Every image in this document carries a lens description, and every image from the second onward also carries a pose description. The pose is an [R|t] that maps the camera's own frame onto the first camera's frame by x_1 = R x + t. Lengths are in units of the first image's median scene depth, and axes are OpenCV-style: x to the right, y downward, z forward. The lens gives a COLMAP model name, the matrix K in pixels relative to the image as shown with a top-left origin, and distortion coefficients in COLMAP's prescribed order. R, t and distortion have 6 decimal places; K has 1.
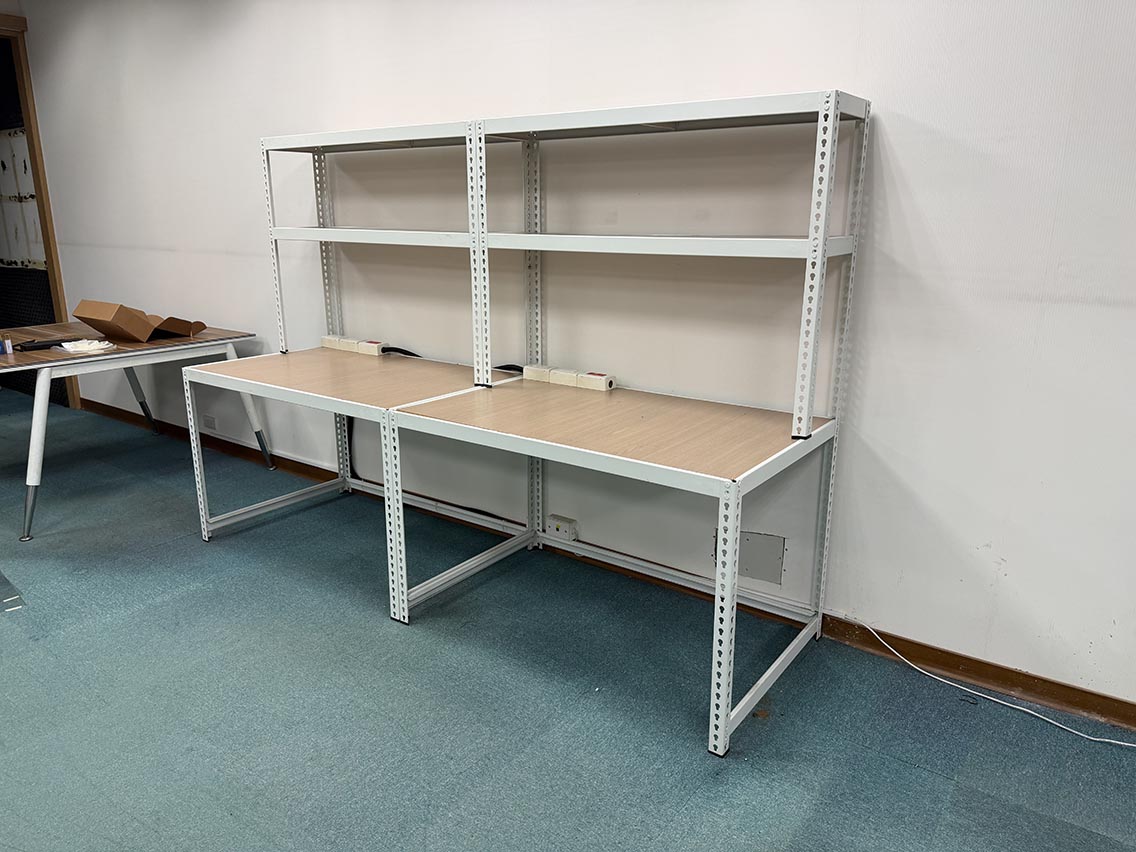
lens RADIAL K [[791.1, 0, 572.9], [0, 791.1, 424.2], [0, 0, 1]] dist [0.045872, -0.038626]
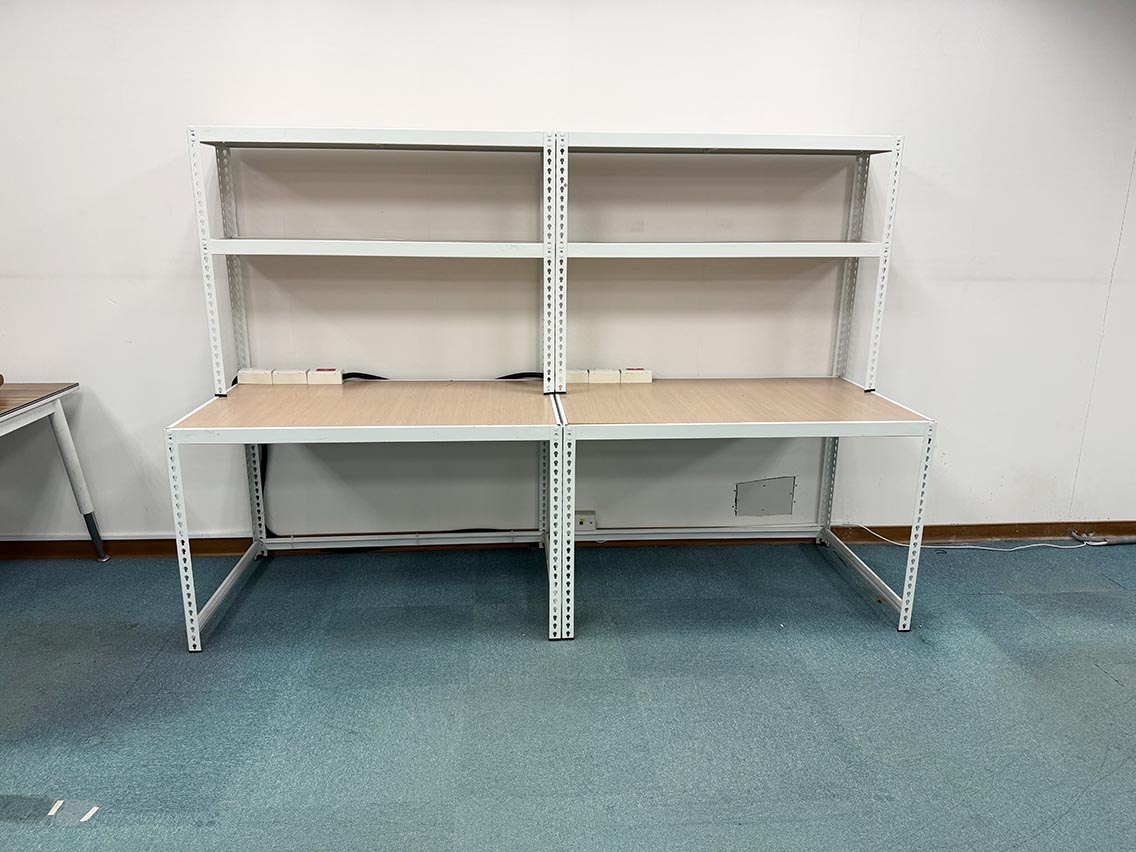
lens RADIAL K [[791.1, 0, 573.8], [0, 791.1, 426.3], [0, 0, 1]] dist [0.045872, -0.038626]
pose [[0.773317, -0.160230, 0.613439, -0.751704], [0.158576, 0.985668, 0.057550, -0.064680], [-0.613869, 0.052772, 0.787642, 0.200829]]
